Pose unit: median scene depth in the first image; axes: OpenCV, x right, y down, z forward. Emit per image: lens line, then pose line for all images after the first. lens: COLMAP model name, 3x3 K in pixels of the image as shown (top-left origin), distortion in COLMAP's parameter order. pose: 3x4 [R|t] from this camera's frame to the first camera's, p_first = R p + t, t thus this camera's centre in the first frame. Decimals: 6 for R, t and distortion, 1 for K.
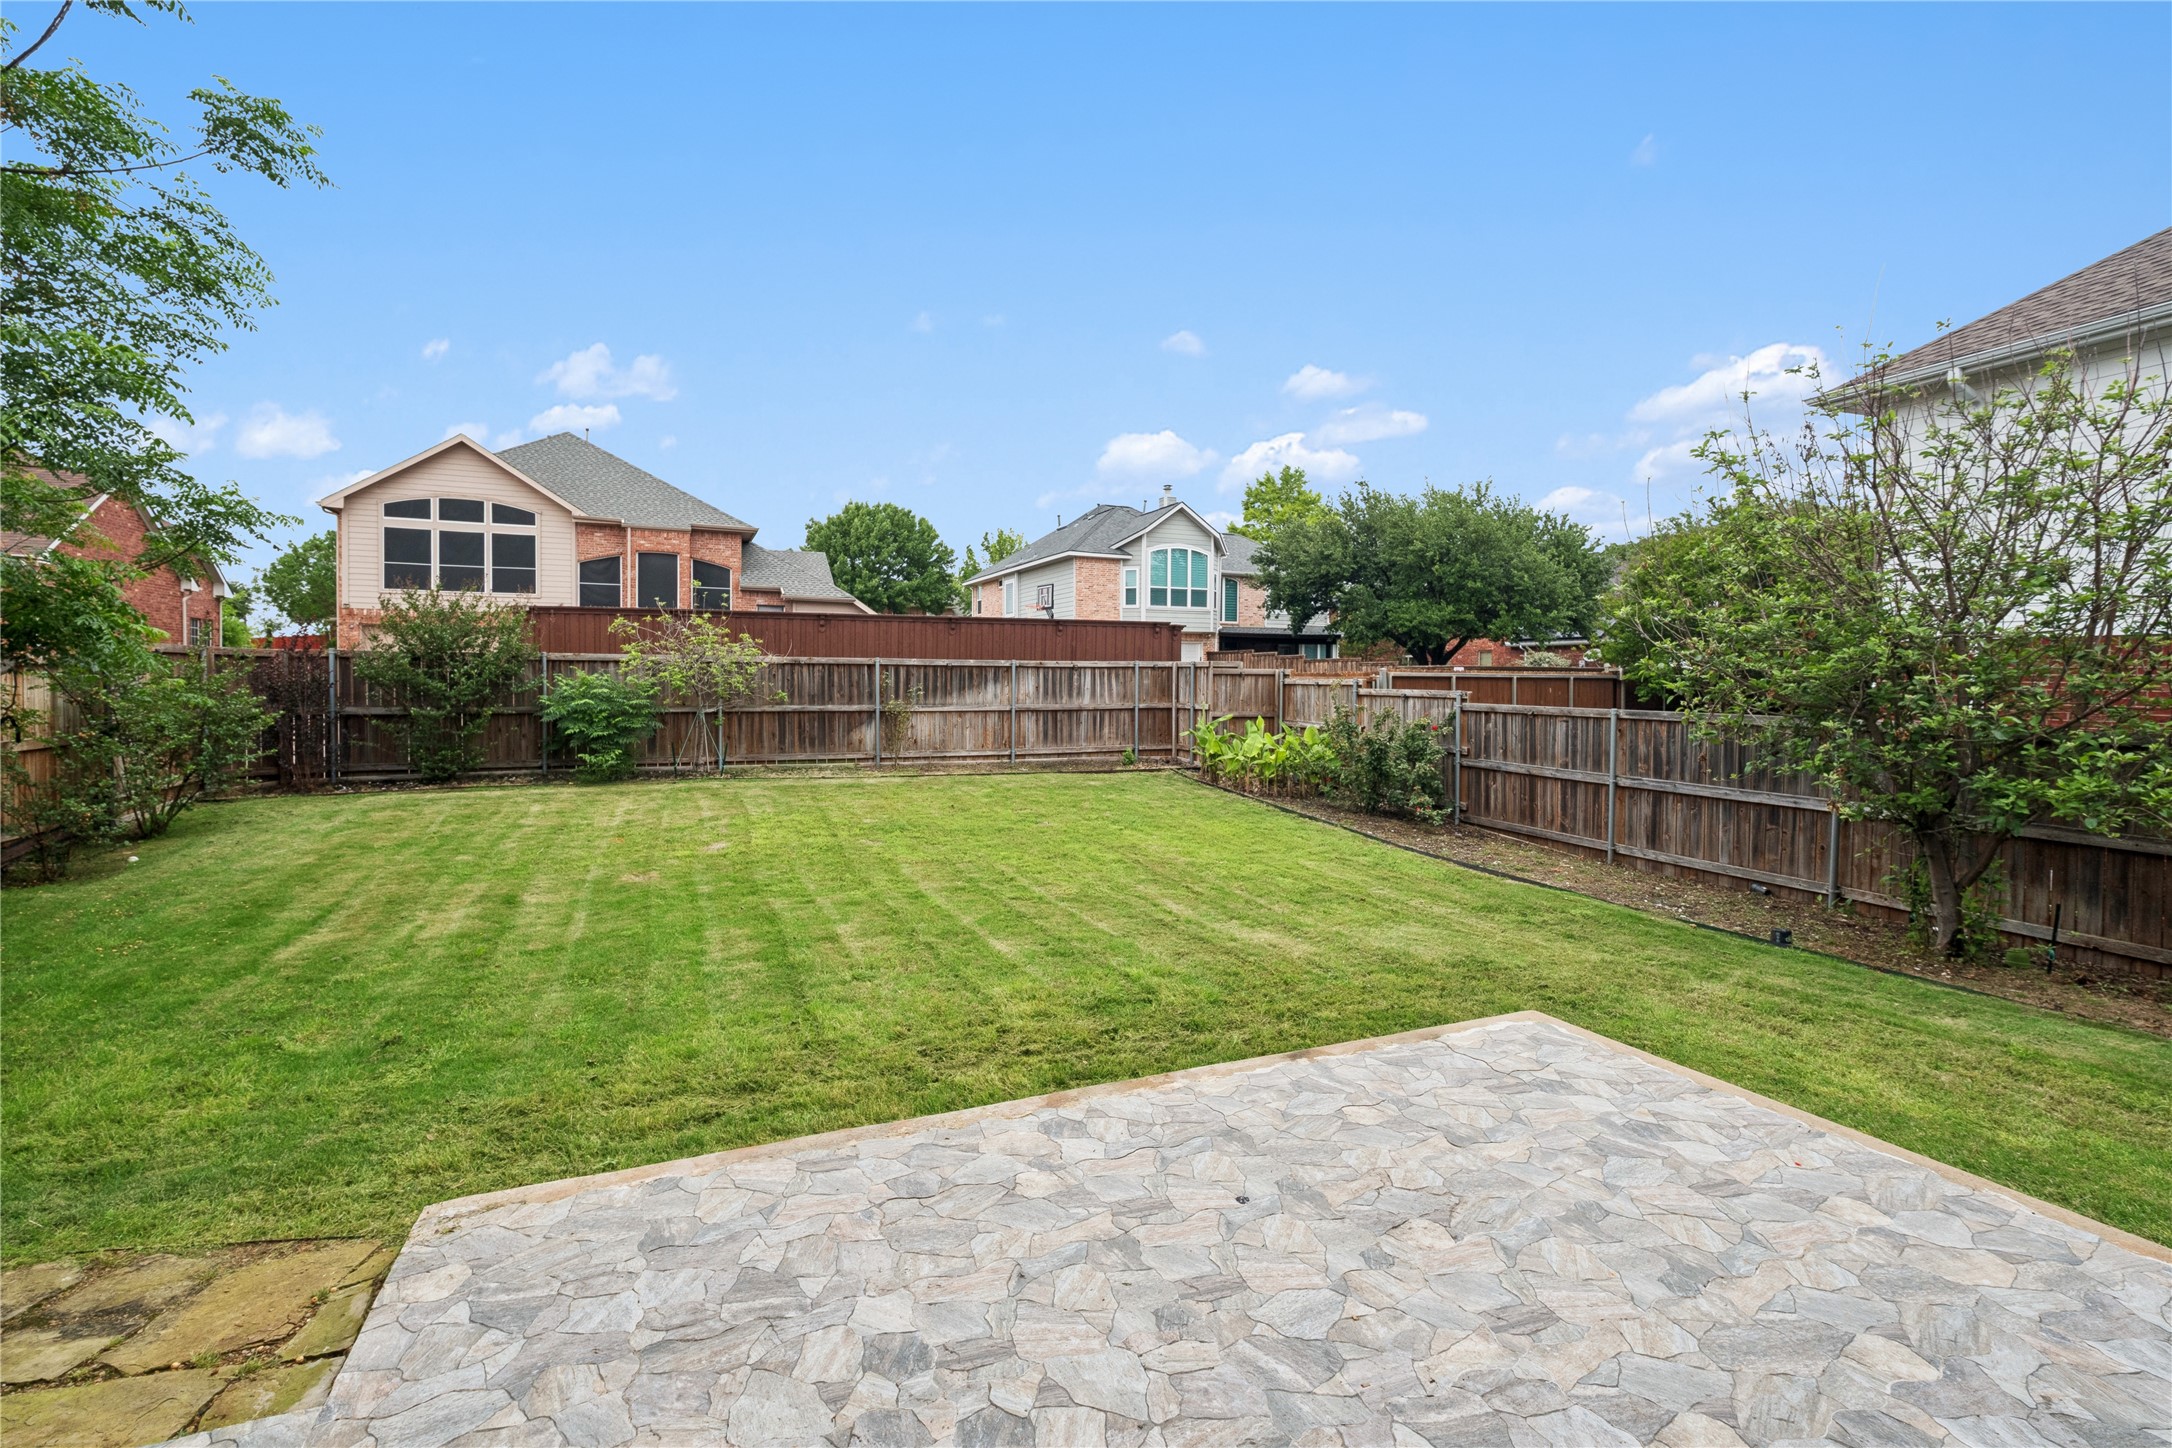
lens RADIAL K [[949.0, 0, 1084.8], [0, 949.0, 677.2], [0, 0, 1]] dist [-0.001845, -0.000101]
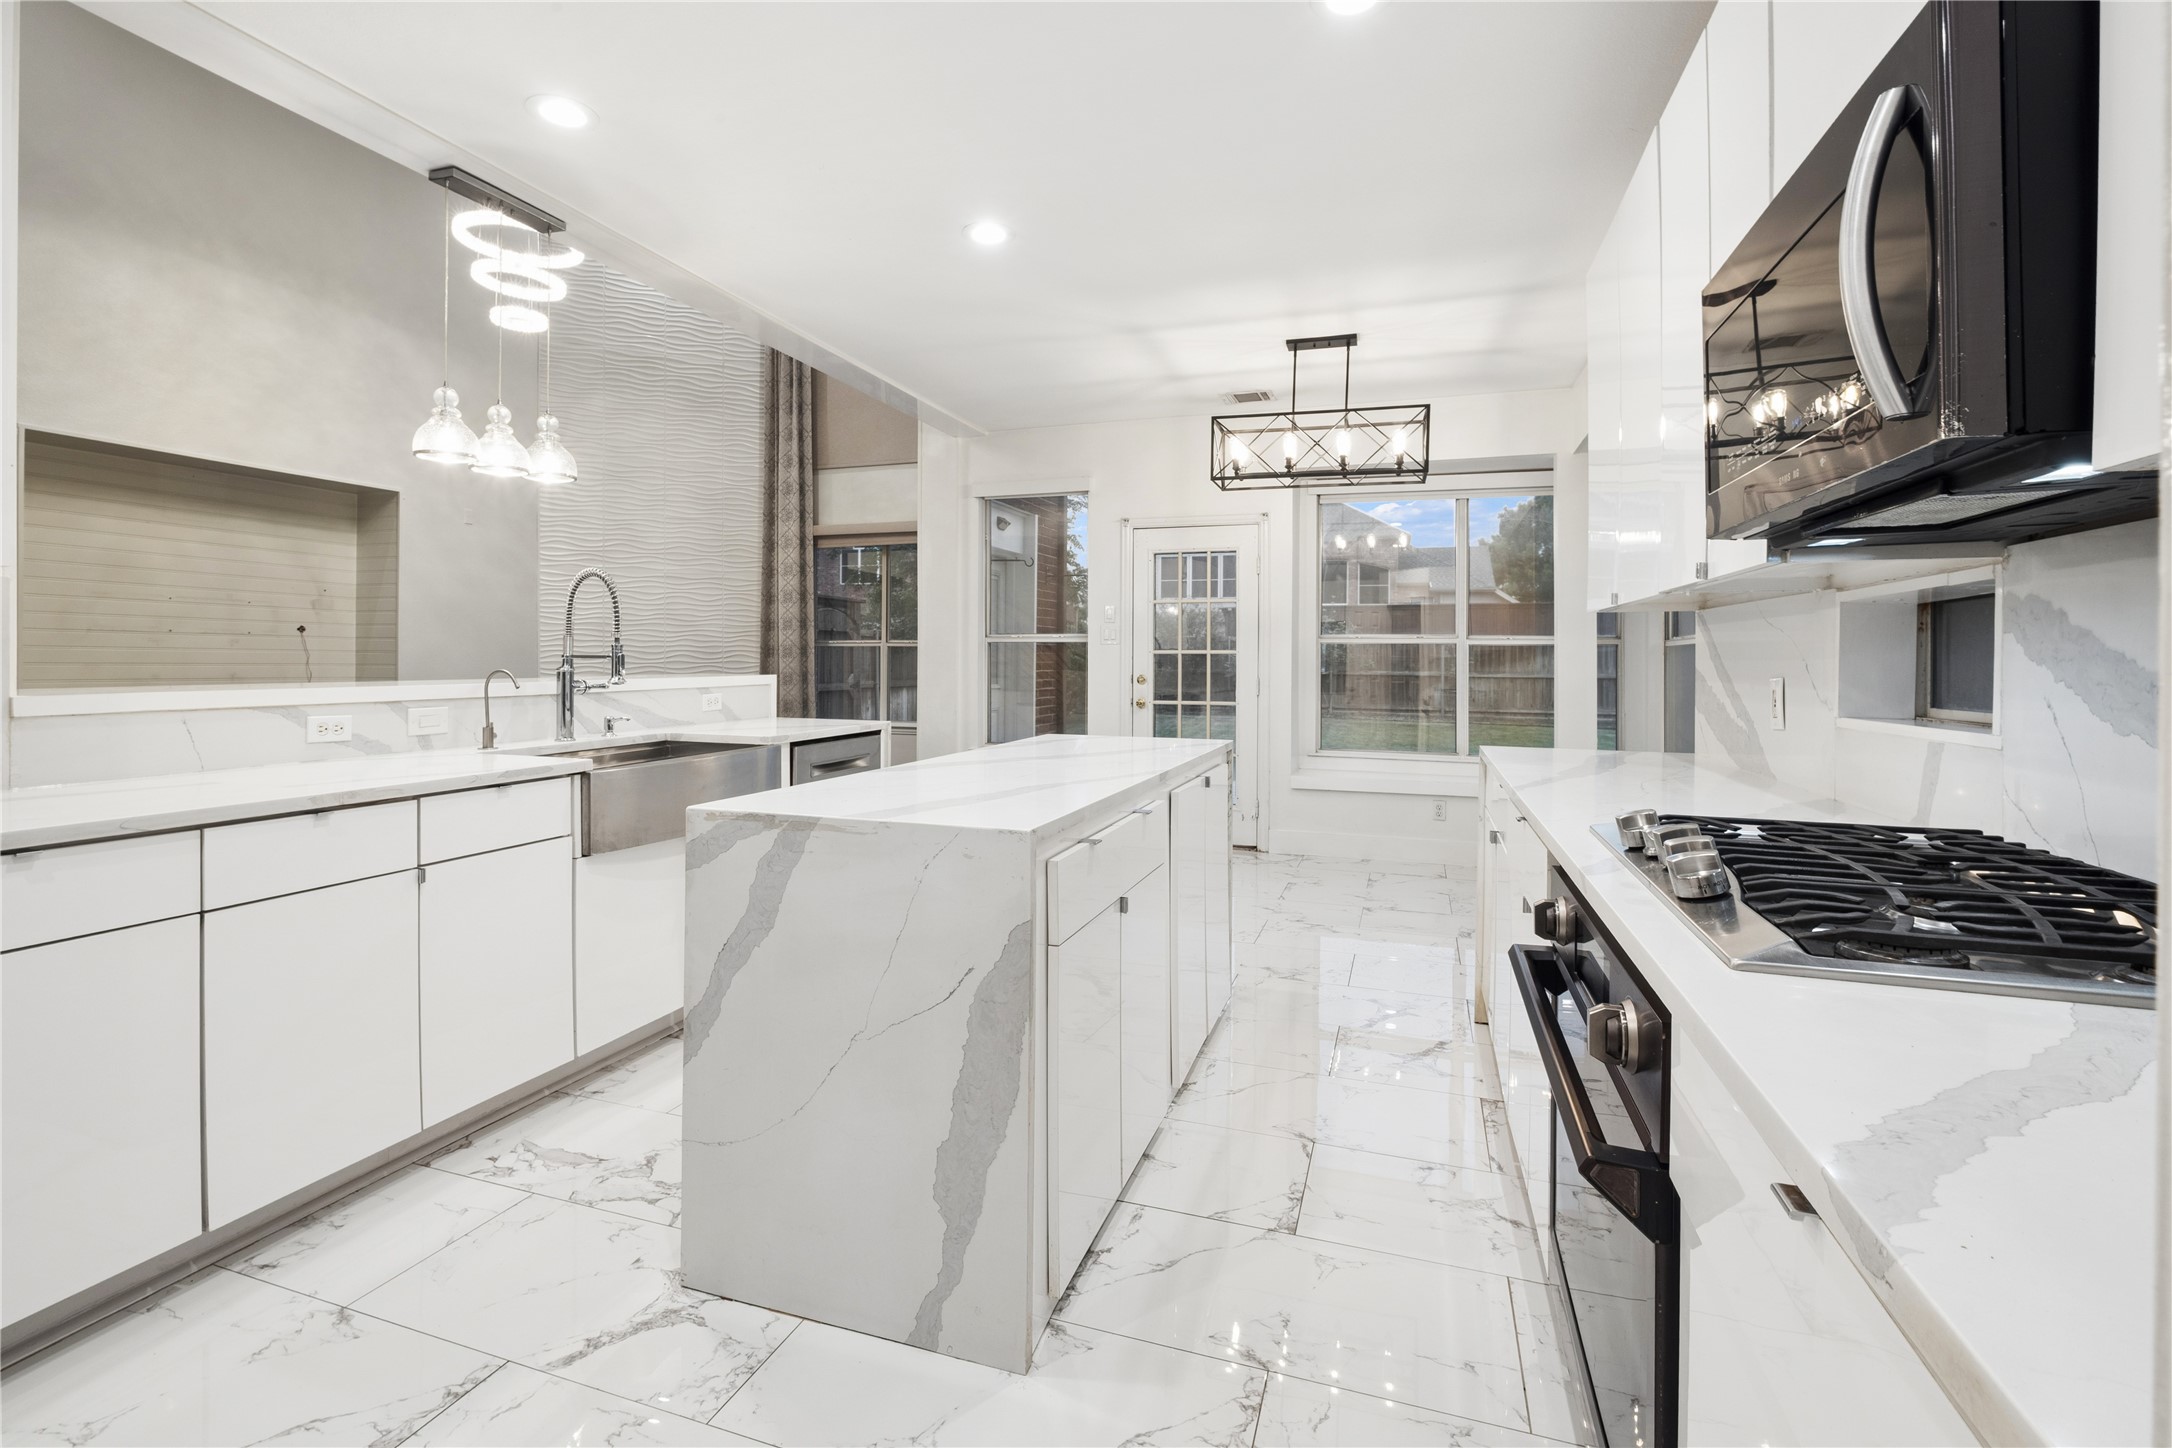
lens RADIAL K [[963.4, 0, 1085.1], [0, 963.4, 660.1], [0, 0, 1]] dist [-0.004199, -0.000521]
pose [[0.747260, -0.001376, -0.664531, 0.278871], [-0.003125, 0.999980, -0.005585, 0.019417], [0.664525, 0.006250, 0.747240, -0.326310]]
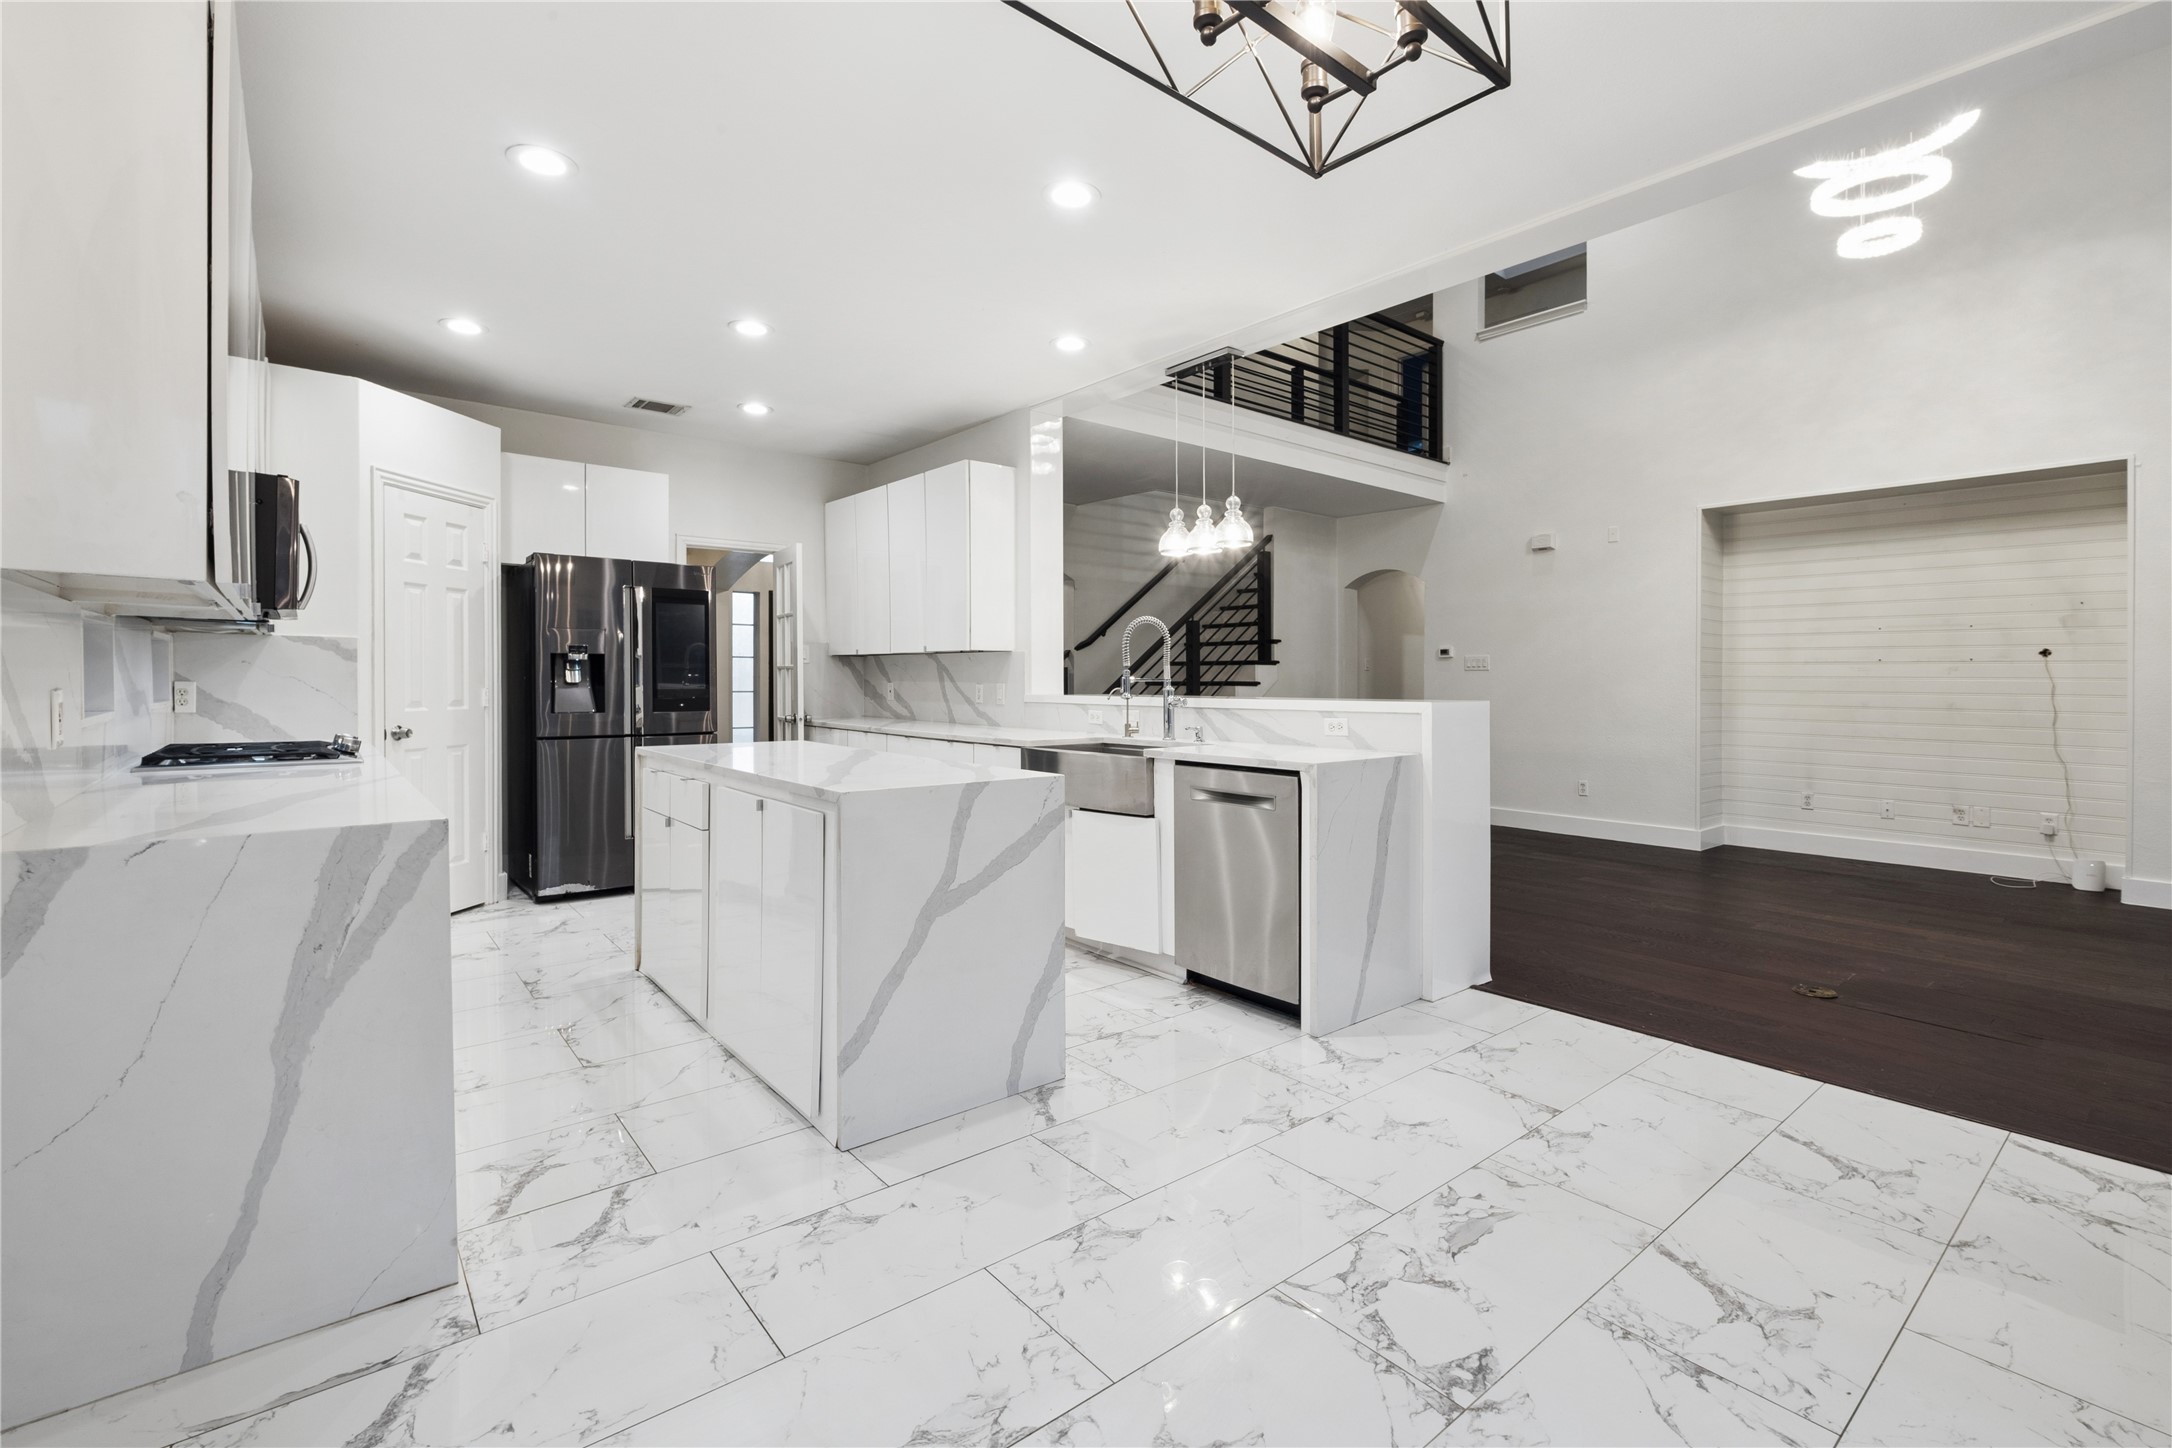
lens RADIAL K [[936.8, 0, 1095.8], [0, 936.8, 673.1], [0, 0, 1]] dist [-0.002388, -0.001083]
pose [[-0.960857, -0.012870, -0.276745, 0.172415], [-0.011706, 0.999914, -0.005857, 0.018046], [0.276797, -0.002388, -0.960926, -0.019147]]
